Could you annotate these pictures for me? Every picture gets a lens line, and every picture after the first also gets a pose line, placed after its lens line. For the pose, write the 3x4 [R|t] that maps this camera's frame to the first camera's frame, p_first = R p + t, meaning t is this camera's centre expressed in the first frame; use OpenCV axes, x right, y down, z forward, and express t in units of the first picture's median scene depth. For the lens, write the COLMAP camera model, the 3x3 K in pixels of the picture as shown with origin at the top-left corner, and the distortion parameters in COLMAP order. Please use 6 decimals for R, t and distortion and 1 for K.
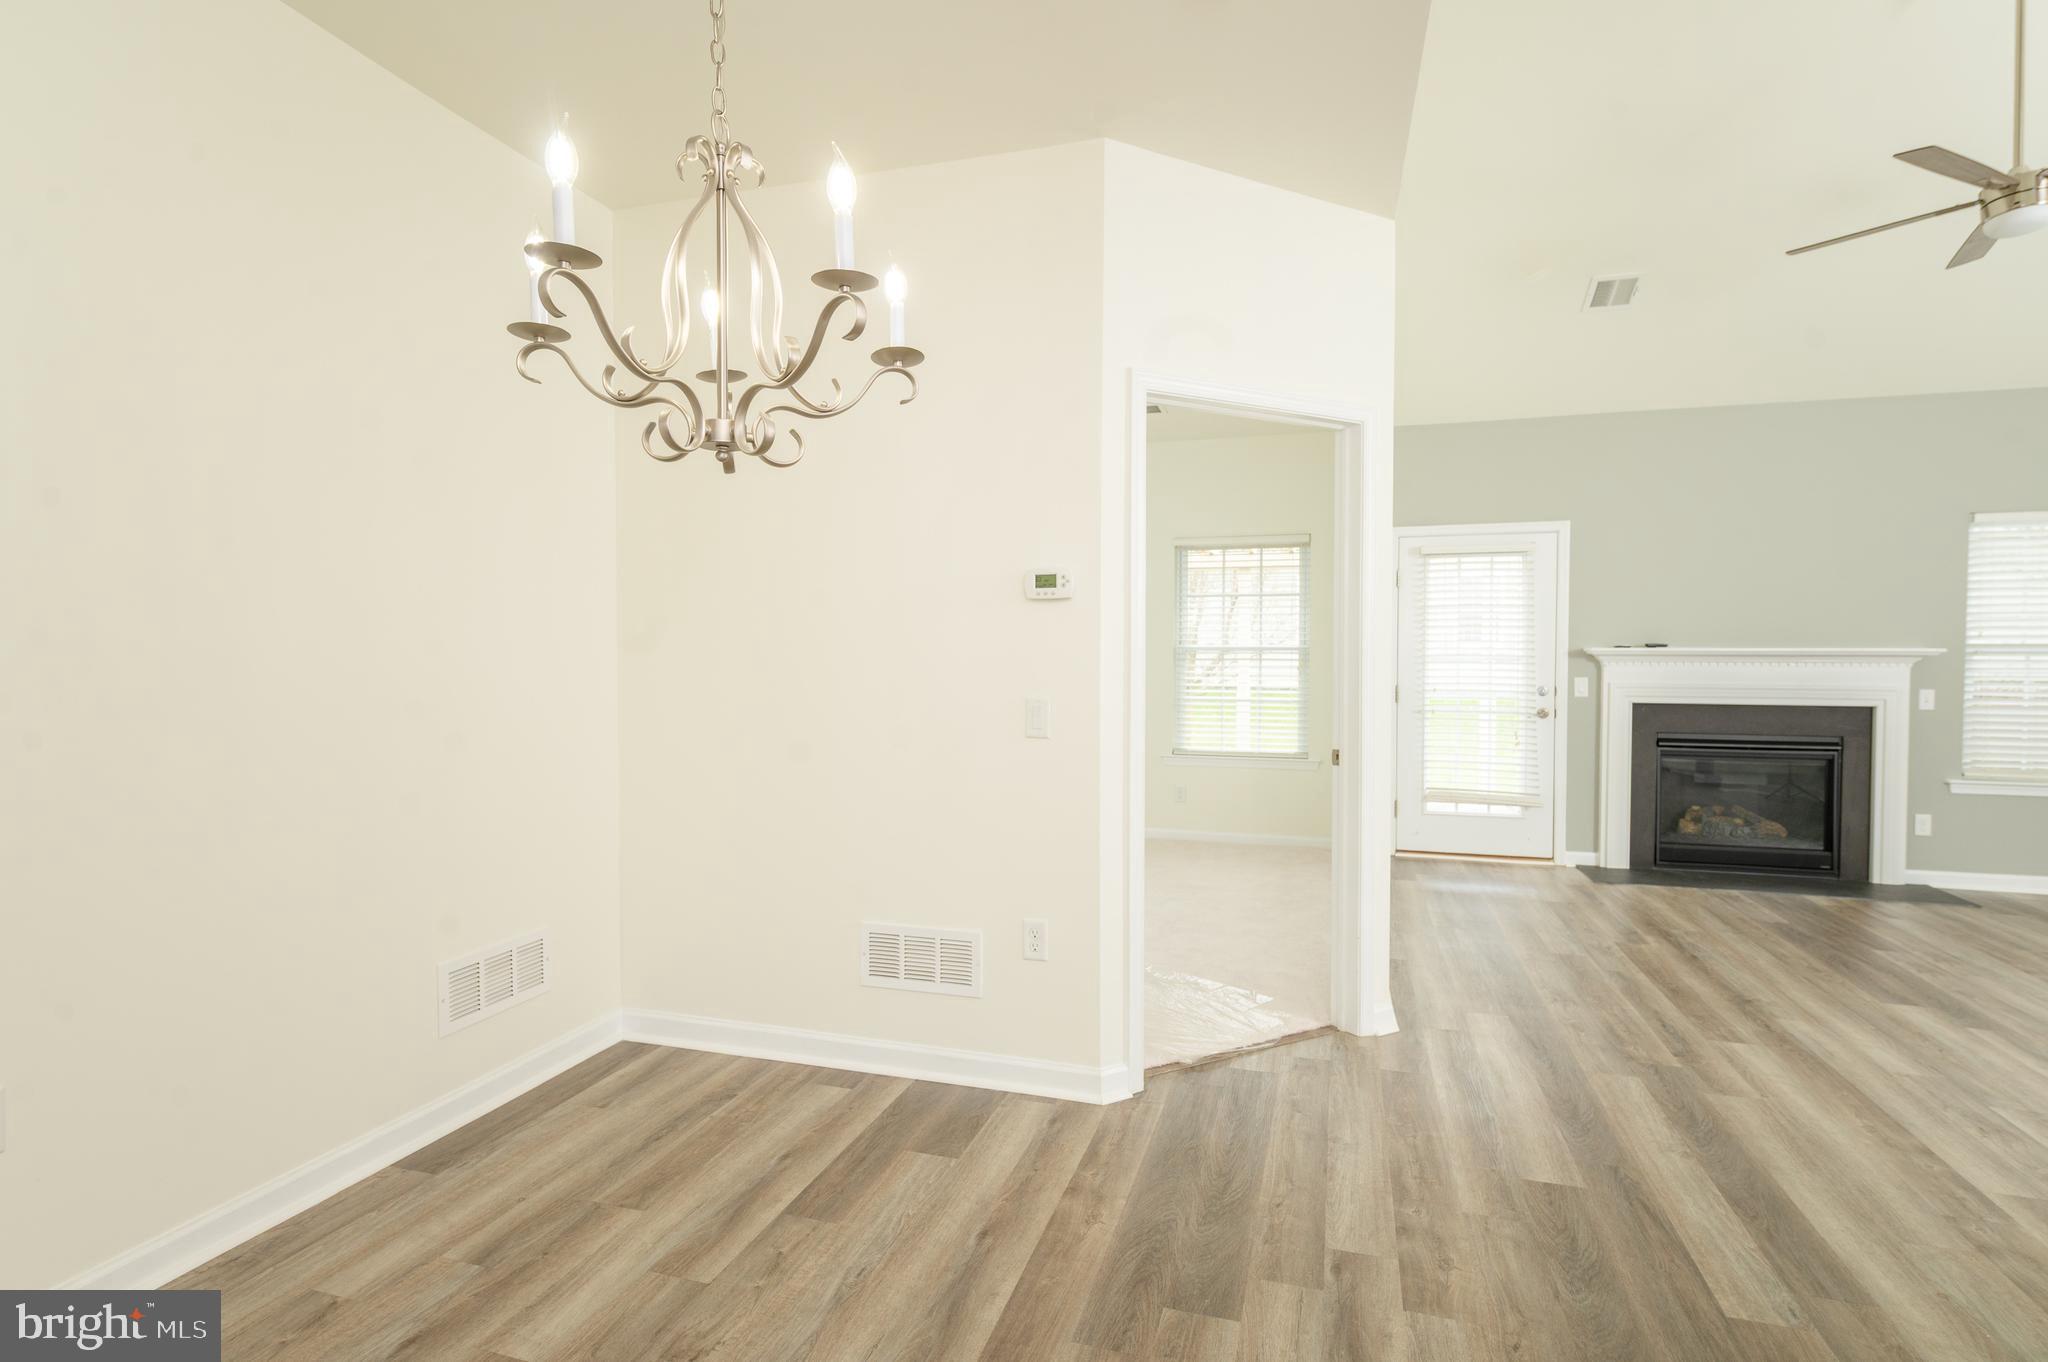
lens RADIAL K [[1062.1, 0, 1012.8], [0, 1062.1, 690.2], [0, 0, 1]] dist [0.023077, -0.003474]
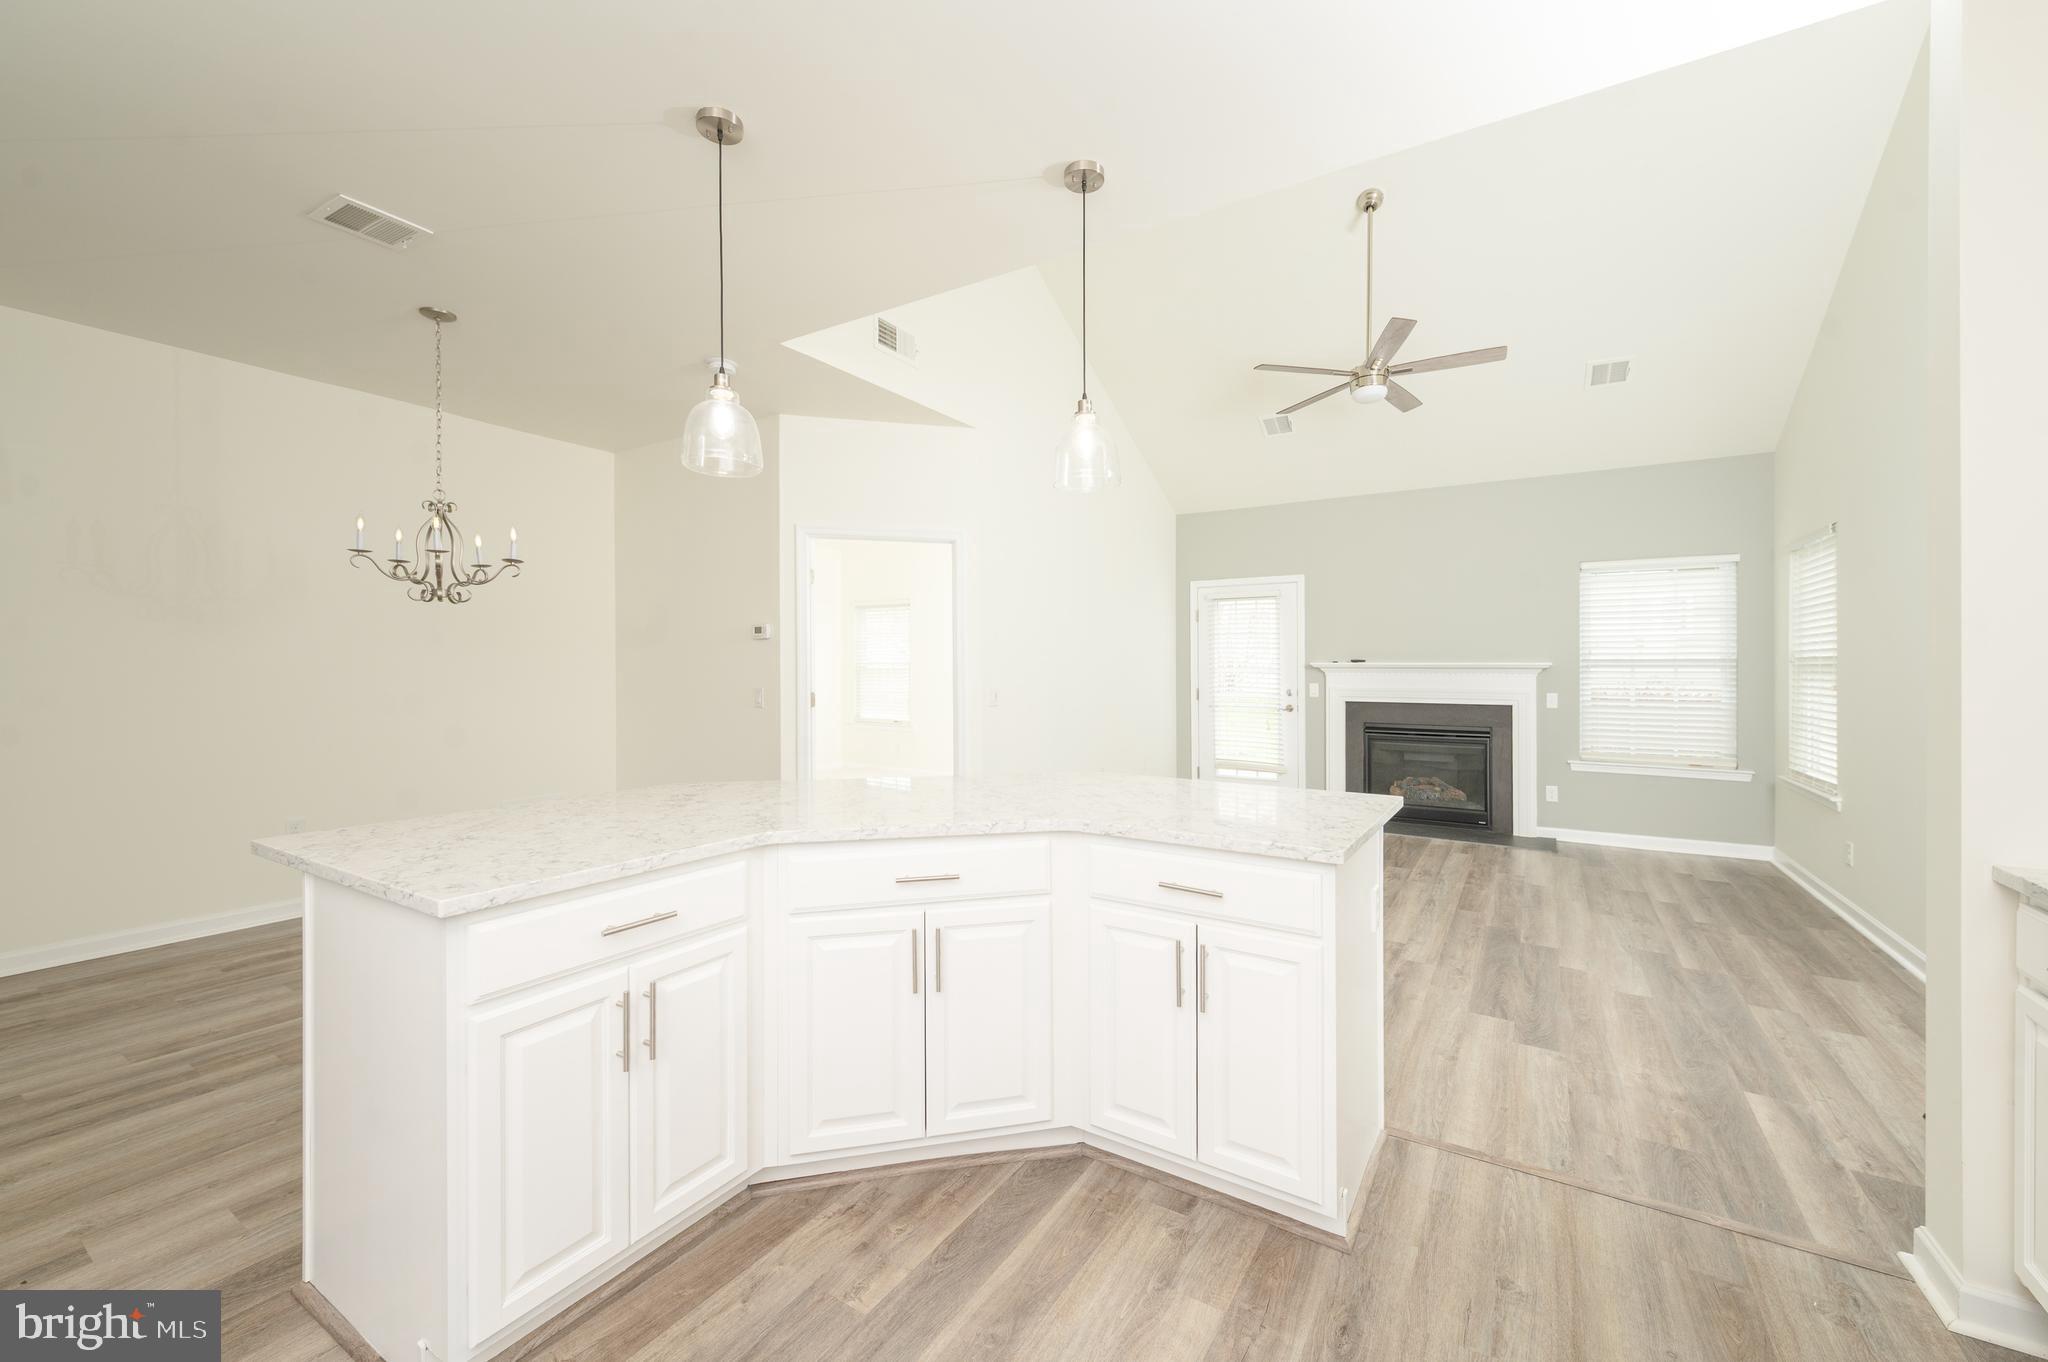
lens RADIAL K [[795.6, 0, 1029.1], [0, 795.6, 670.2], [0, 0, 1]] dist [0.008118, -0.001314]
pose [[0.961789, -0.000111, -0.273791, 0.479376], [-0.008721, 0.999480, -0.031039, 0.007366], [0.273652, 0.032241, 0.961288, -0.135716]]
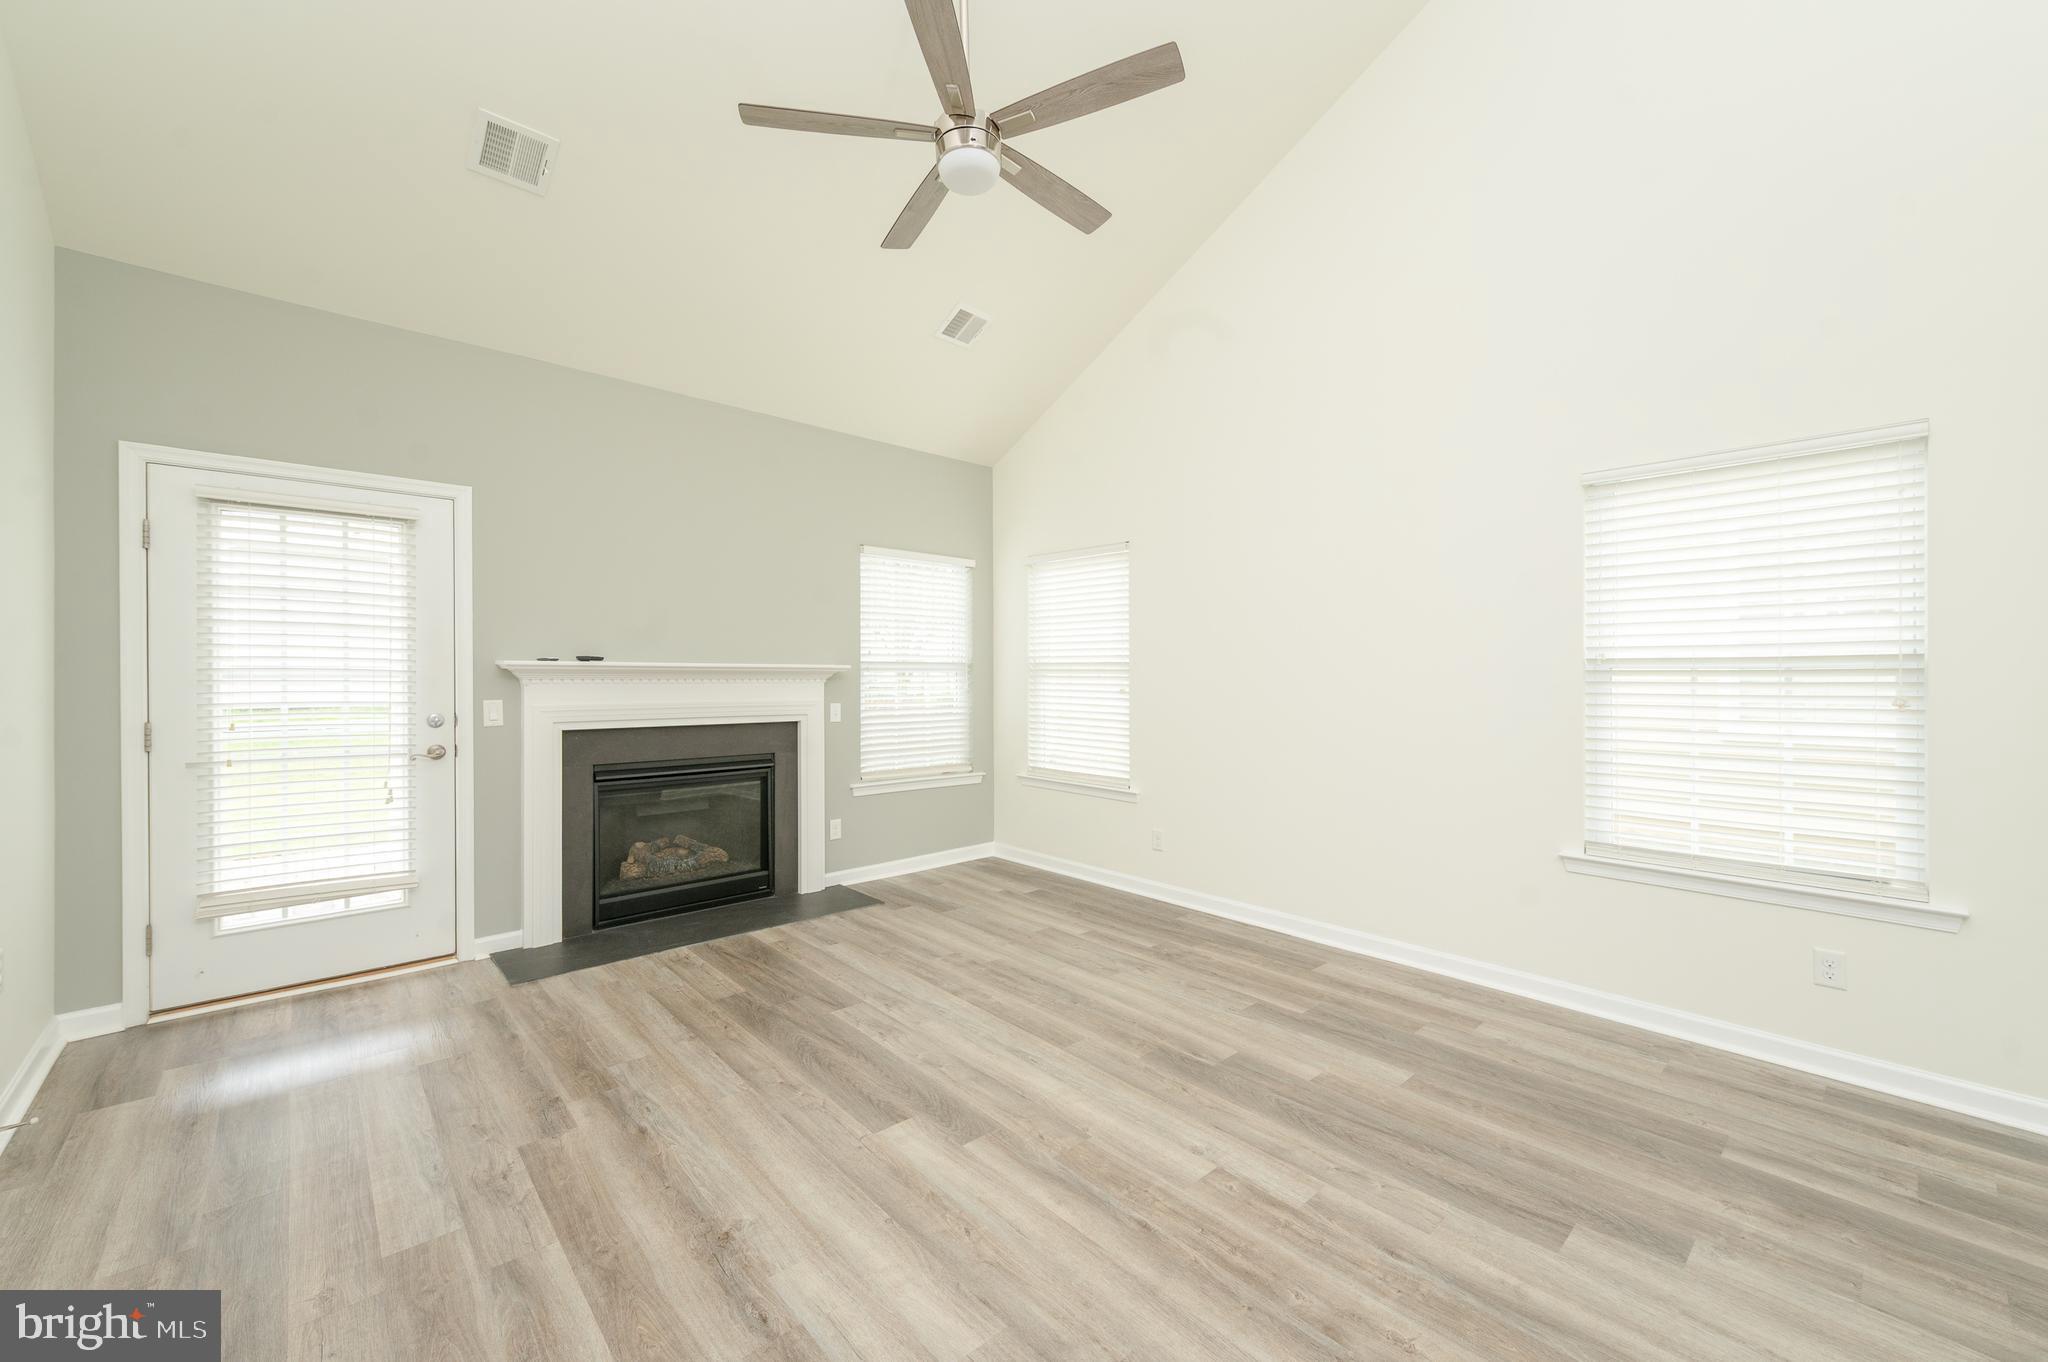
lens RADIAL K [[795.6, 0, 1031.8], [0, 795.6, 674.6], [0, 0, 1]] dist [0.008118, -0.001314]
pose [[0.515279, -0.002796, 0.857018, 0.259948], [0.025985, 0.999586, -0.012362, -0.013697], [-0.856629, 0.028639, 0.515138, 0.409605]]
